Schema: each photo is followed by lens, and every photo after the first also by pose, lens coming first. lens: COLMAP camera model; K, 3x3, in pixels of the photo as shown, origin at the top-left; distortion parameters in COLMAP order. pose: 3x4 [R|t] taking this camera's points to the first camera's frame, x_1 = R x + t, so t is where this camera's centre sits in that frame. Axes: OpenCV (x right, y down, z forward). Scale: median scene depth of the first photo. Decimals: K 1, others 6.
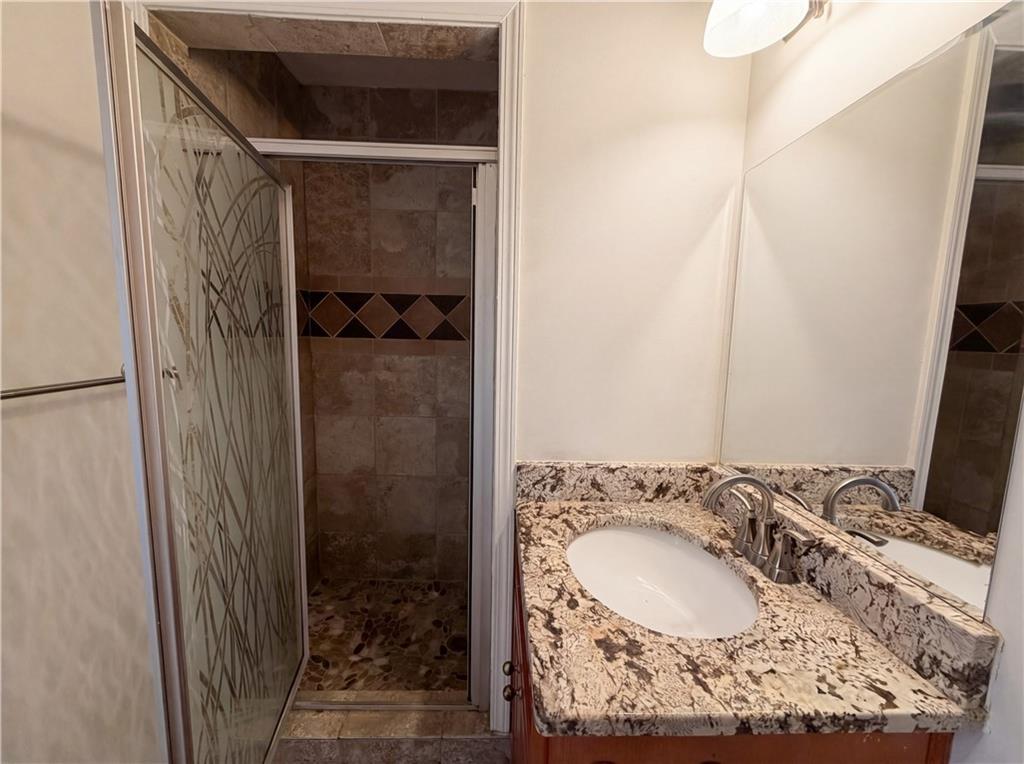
lens RADIAL K [[409.3, 0, 512.1], [0, 409.3, 383.7], [0, 0, 1]] dist [0.004181, 0.000417]
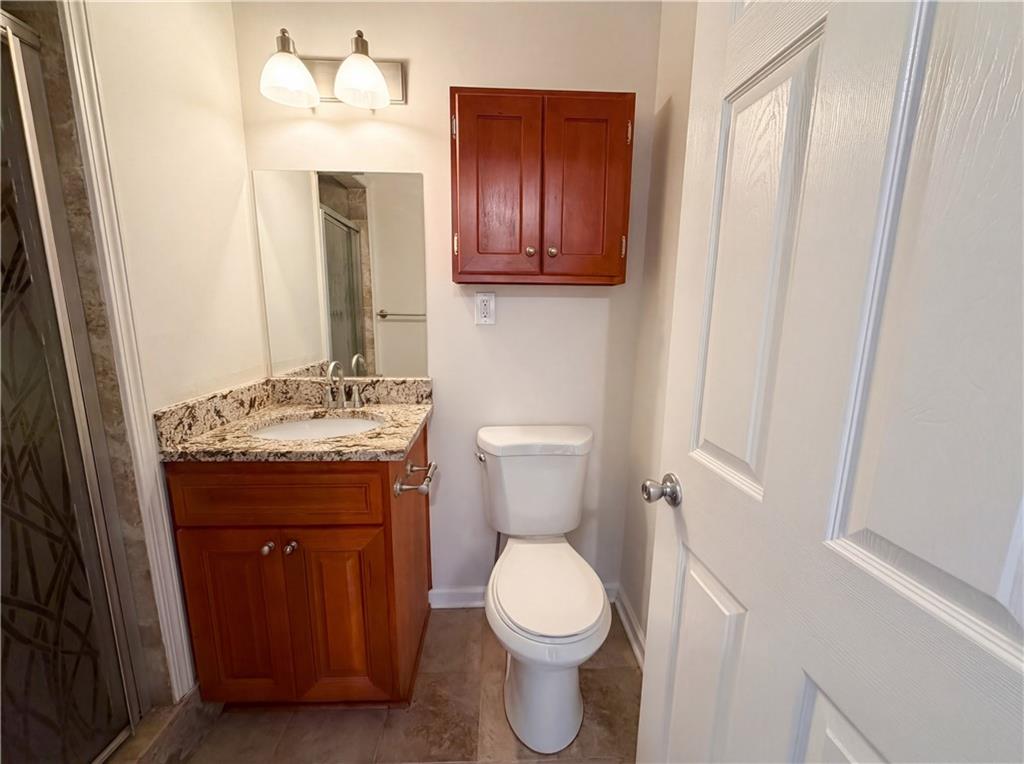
lens RADIAL K [[409.3, 0, 513.6], [0, 409.3, 383.9], [0, 0, 1]] dist [0.004181, 0.000417]
pose [[-0.014261, -0.199852, 0.979722, -0.935306], [0.115816, 0.972897, 0.200146, 0.033126], [-0.993168, 0.116322, 0.009271, 0.148434]]
